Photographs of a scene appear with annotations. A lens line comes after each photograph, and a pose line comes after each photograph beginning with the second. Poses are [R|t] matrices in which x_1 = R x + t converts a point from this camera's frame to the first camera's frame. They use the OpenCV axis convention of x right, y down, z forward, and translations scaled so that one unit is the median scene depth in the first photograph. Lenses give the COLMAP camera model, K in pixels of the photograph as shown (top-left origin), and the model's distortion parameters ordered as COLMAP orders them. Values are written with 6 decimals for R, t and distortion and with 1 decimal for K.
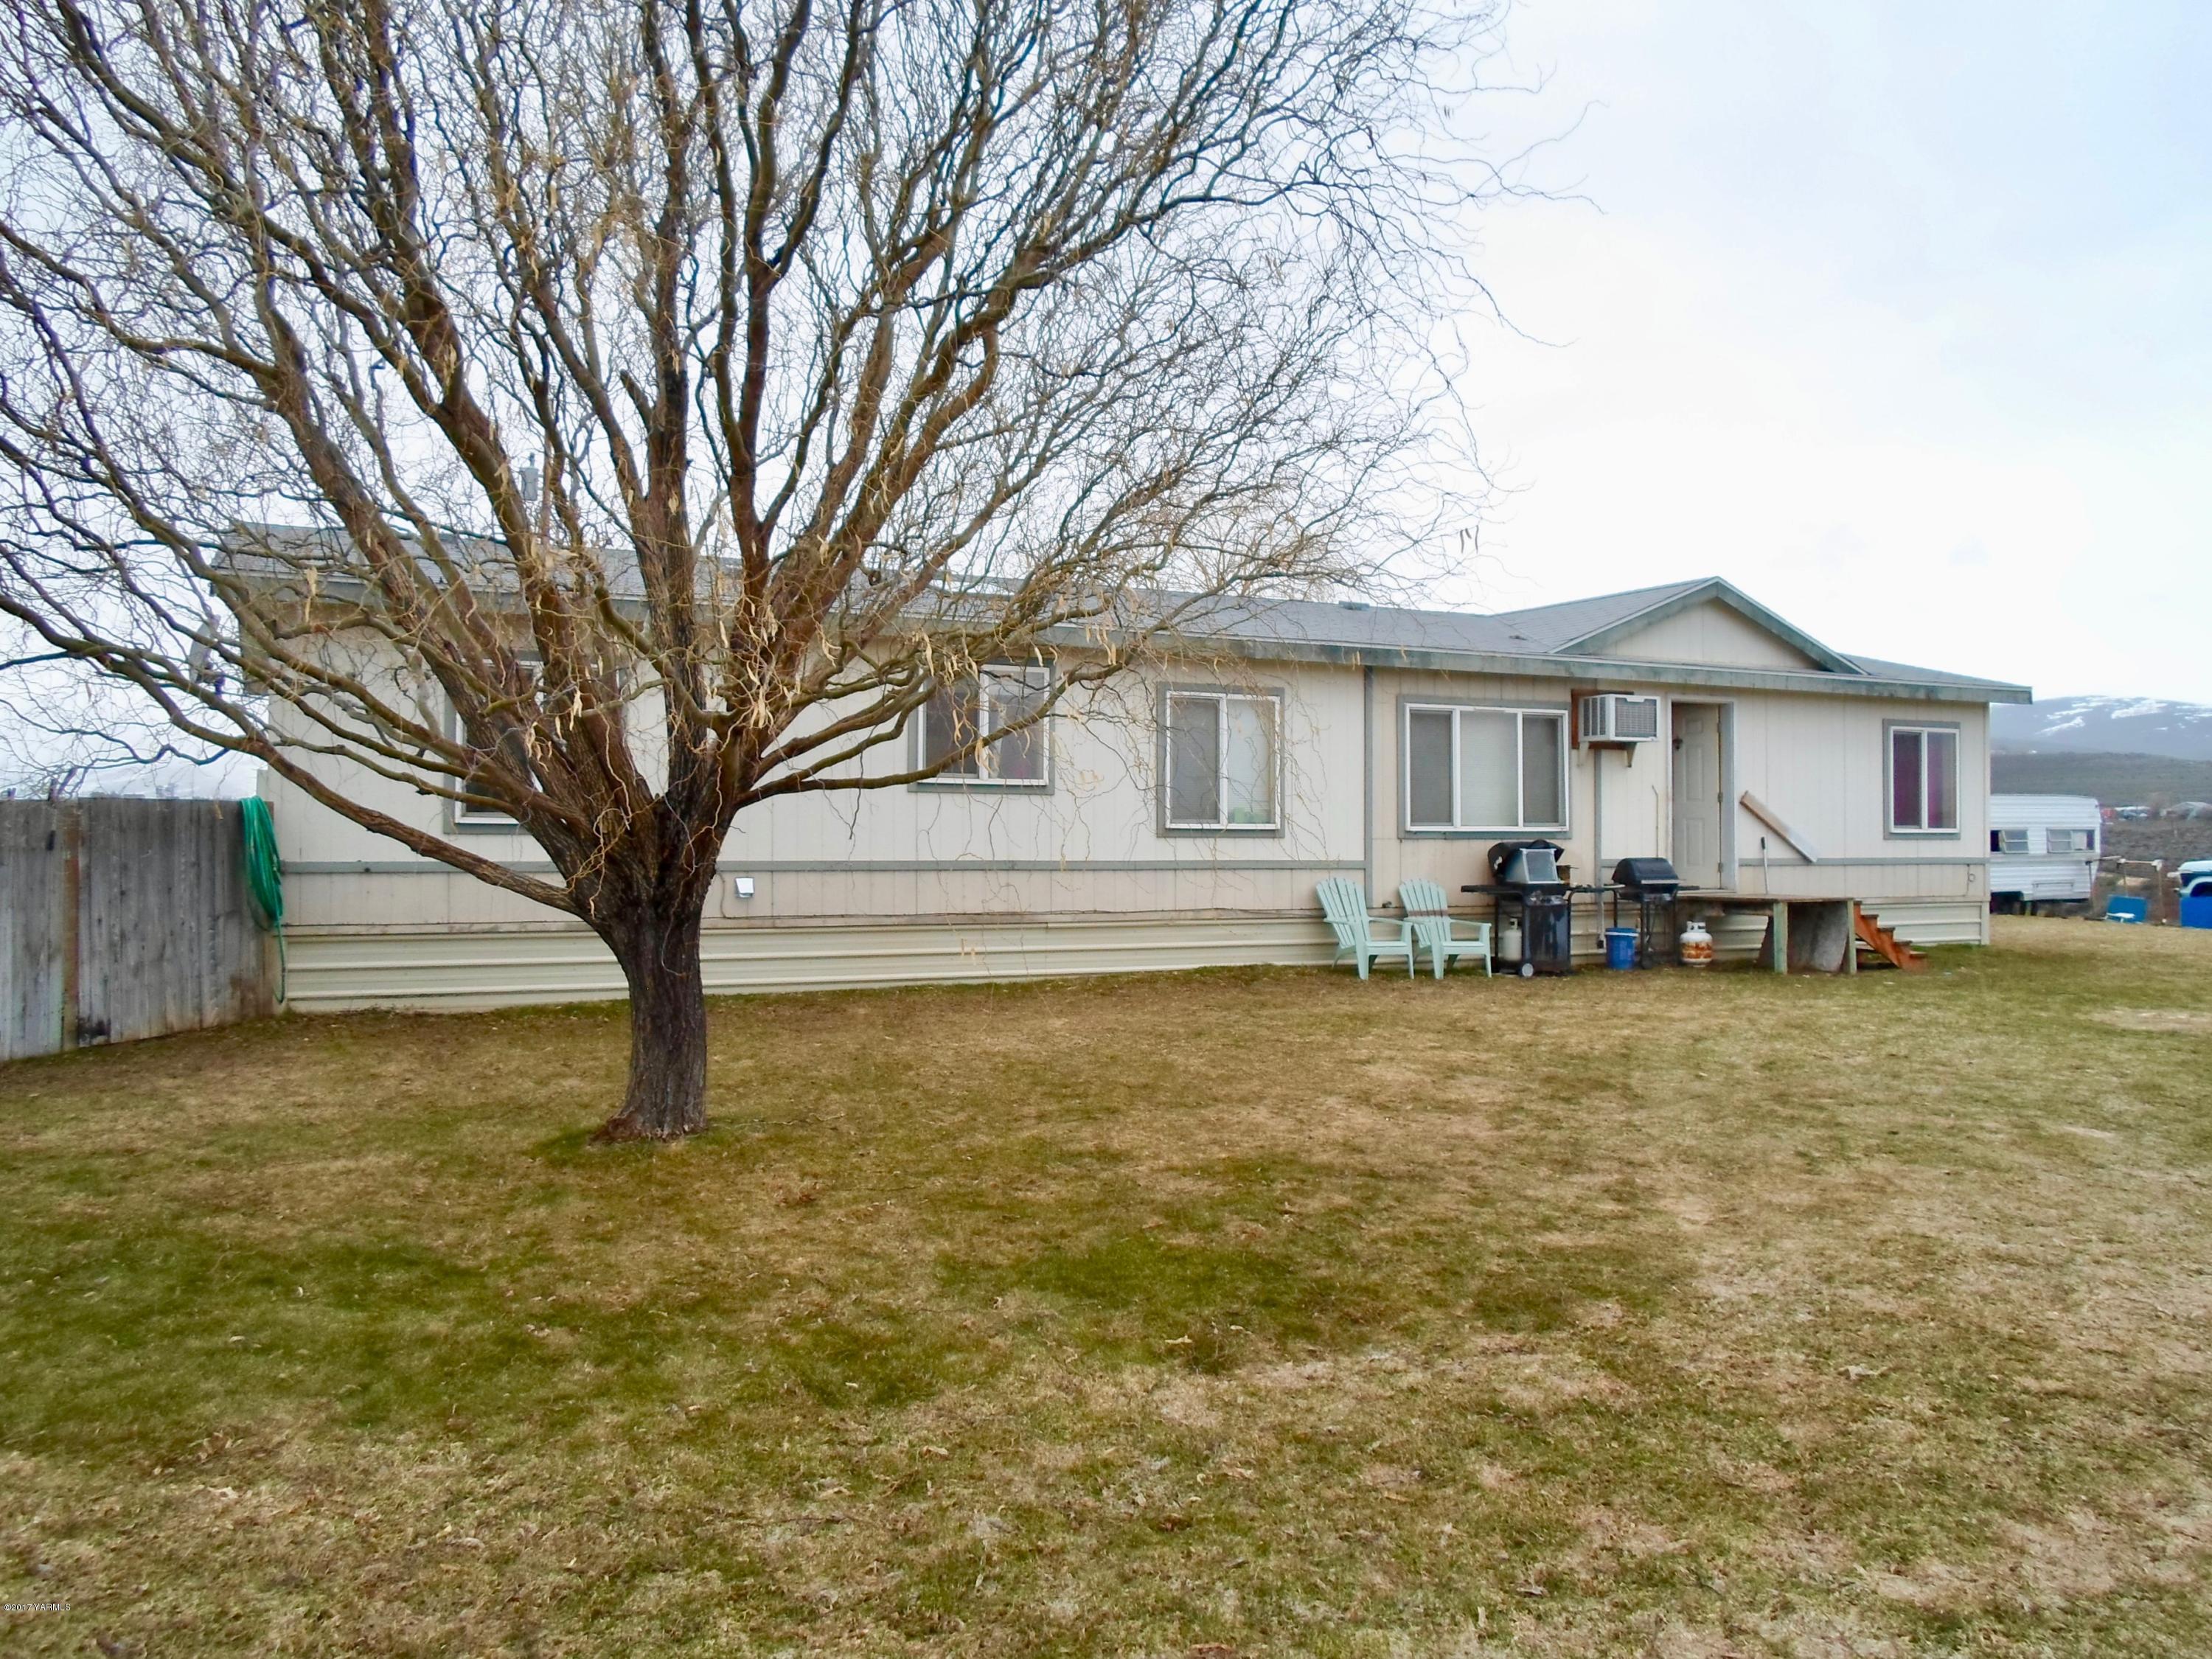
lens RADIAL K [[1670.4, 0, 1106.0], [0, 1670.4, 829.5], [0, 0, 1]] dist [-0.039384, -0.007248]
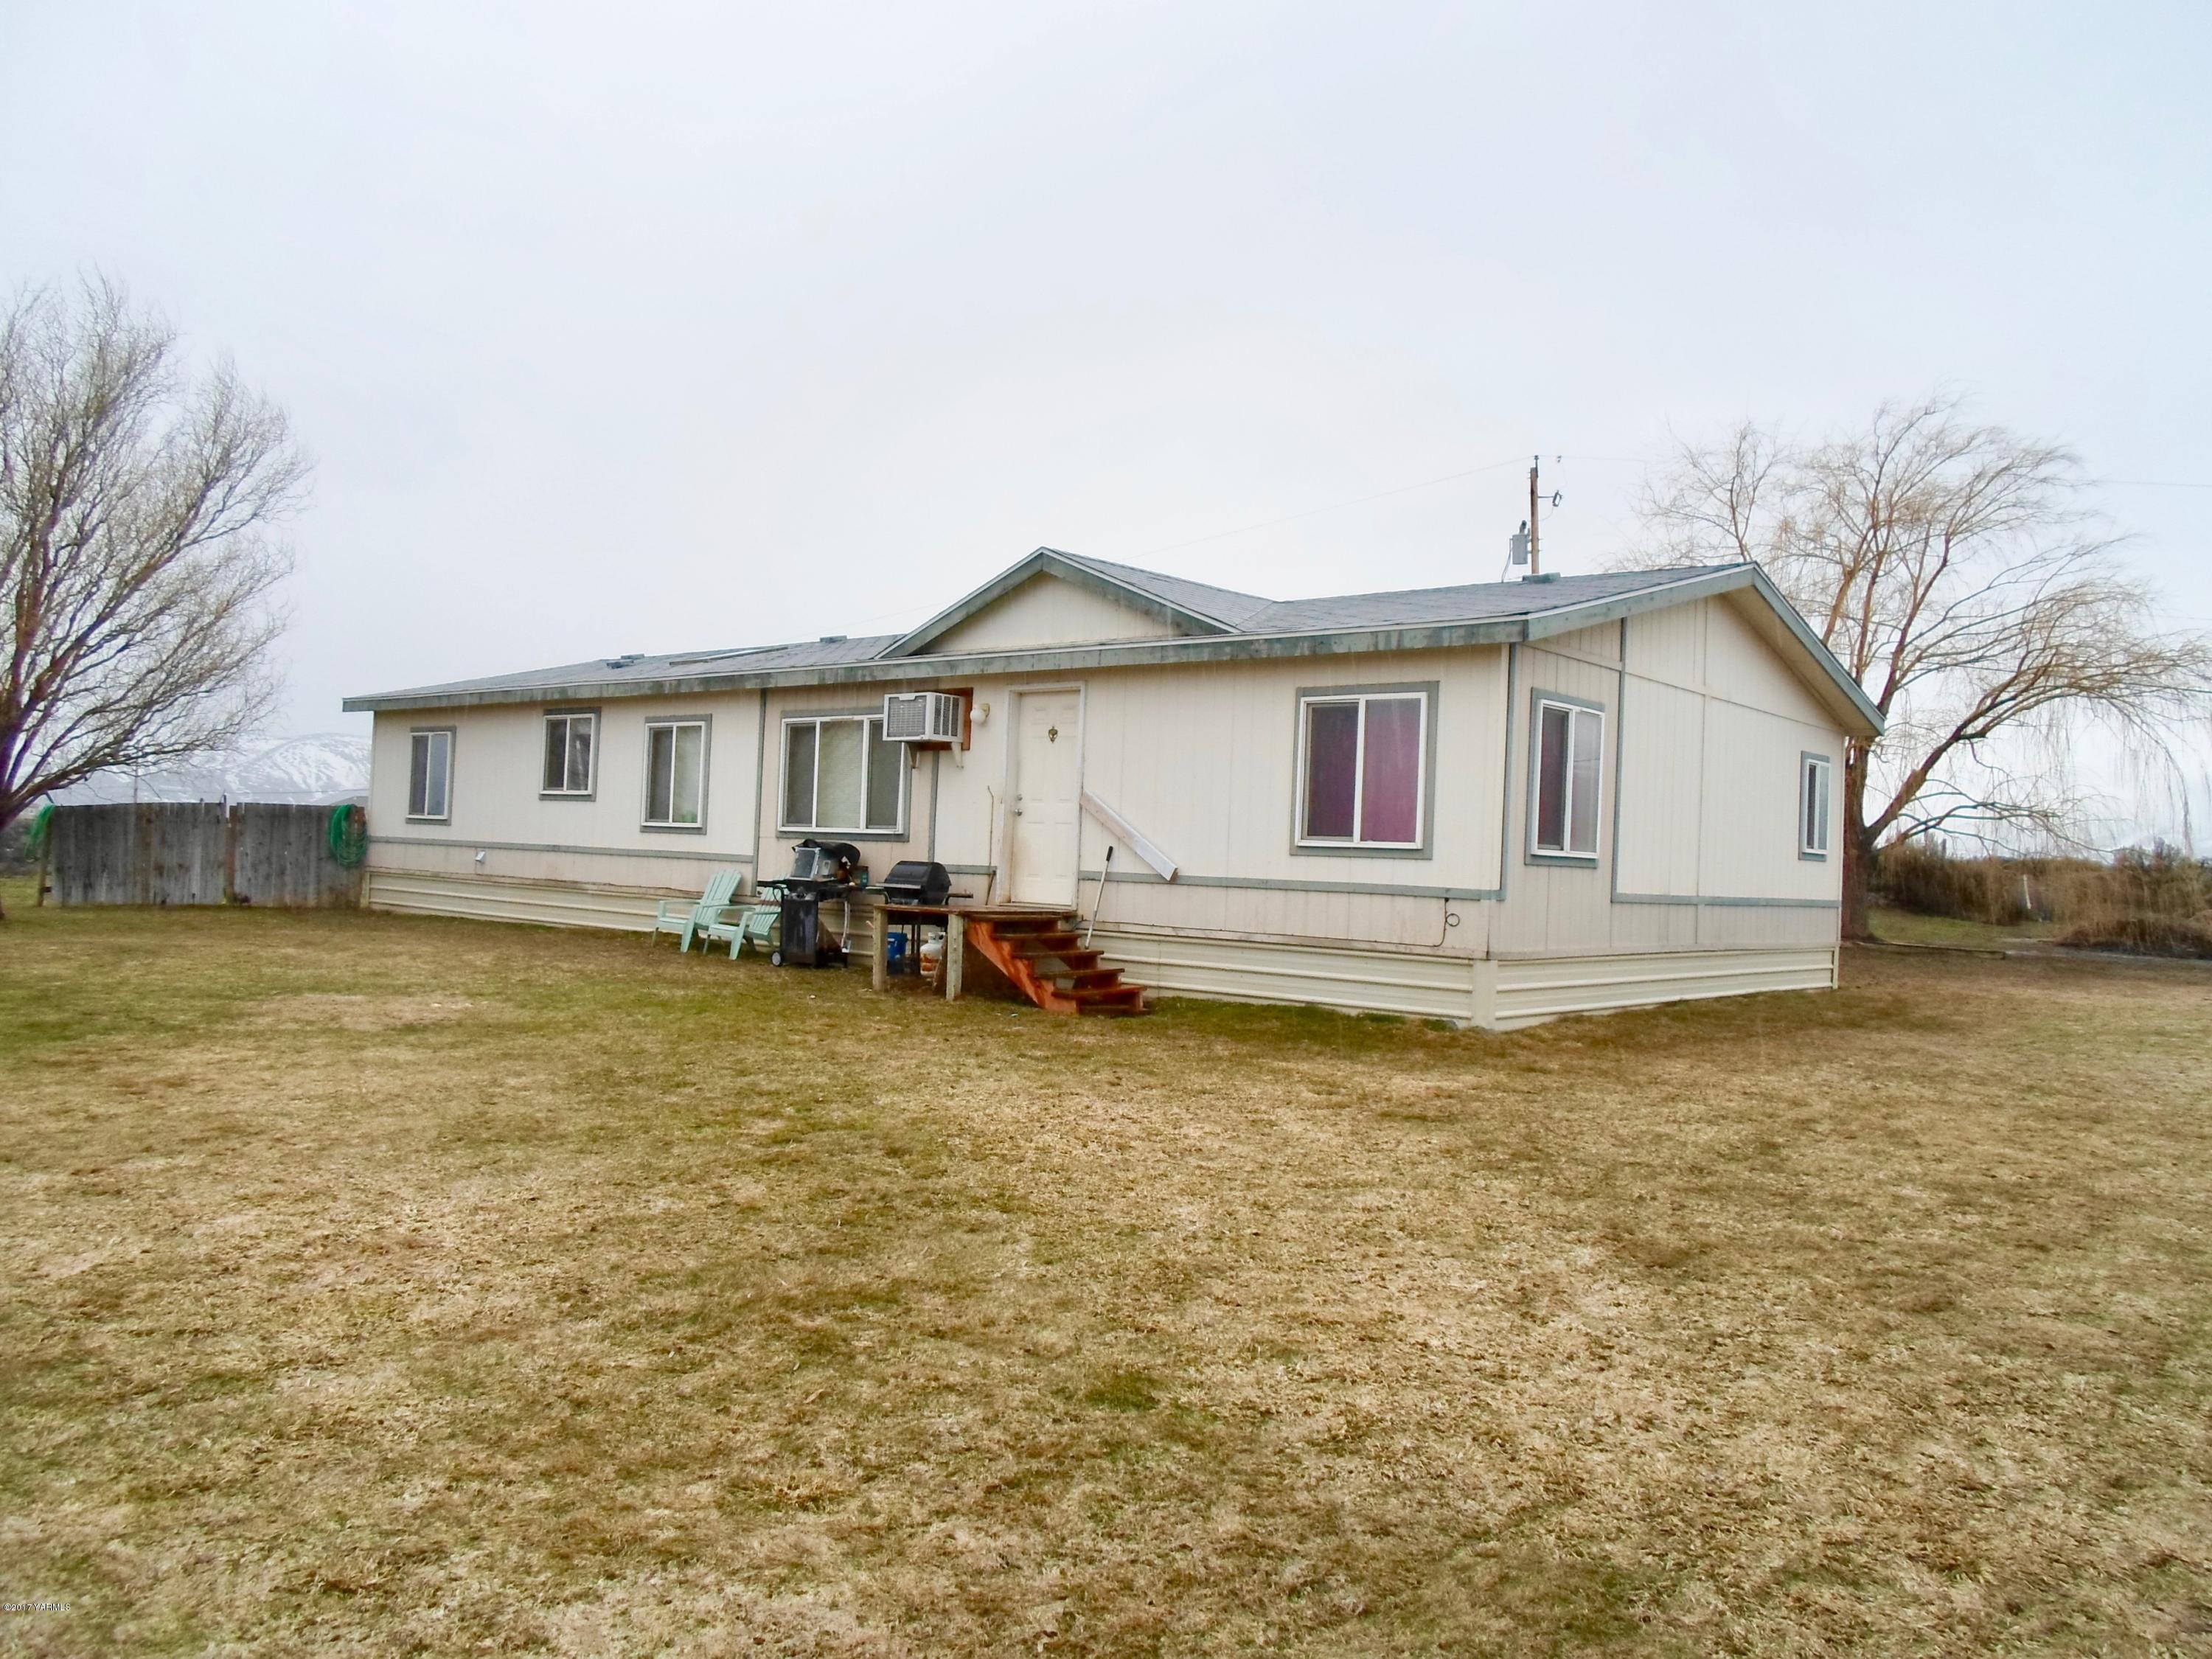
lens RADIAL K [[1670.4, 0, 1106.0], [0, 1670.4, 829.5], [0, 0, 1]] dist [-0.039384, -0.007248]
pose [[0.393034, -0.003230, -0.919518, 1.291823], [-0.034440, 0.999240, -0.018231, 0.012781], [0.918879, 0.038833, 0.392625, 0.746406]]
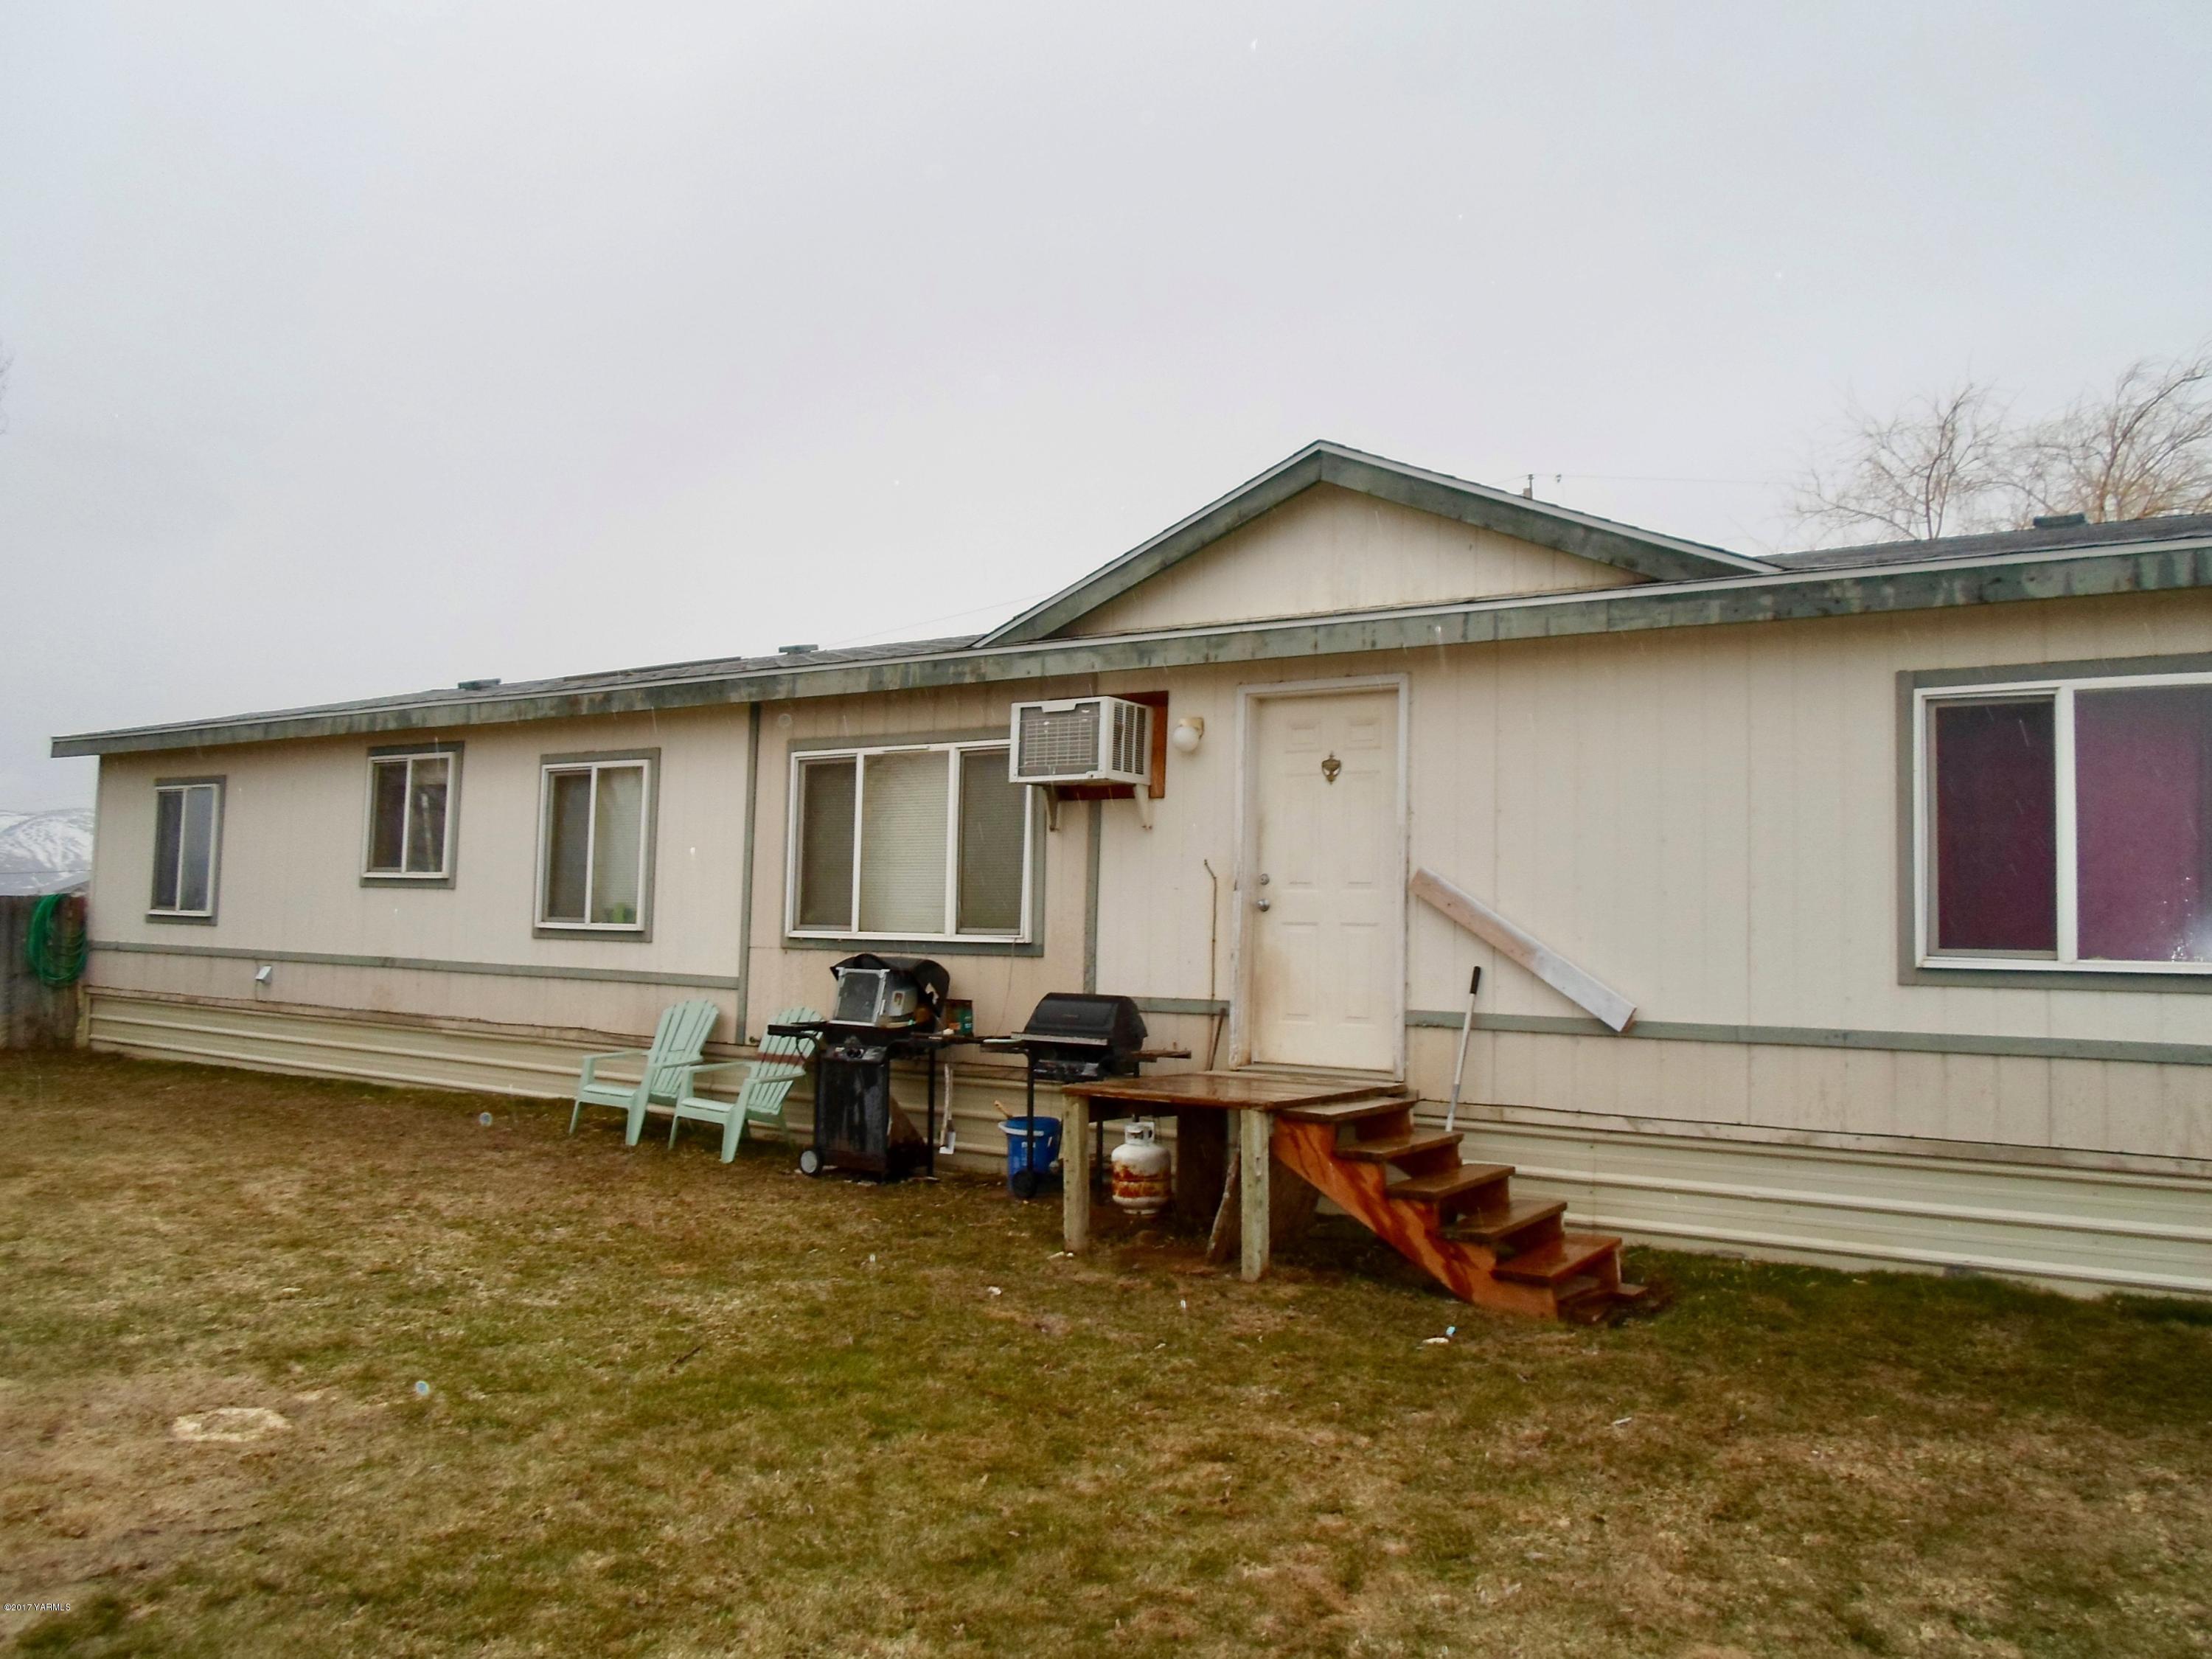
lens RADIAL K [[1670.4, 0, 1106.0], [0, 1670.4, 829.5], [0, 0, 1]] dist [-0.039384, -0.007248]
pose [[0.500247, -0.045044, -0.864711, 0.828683], [-0.019477, 0.997808, -0.063245, -0.002290], [0.865664, 0.048480, 0.498273, 0.756577]]
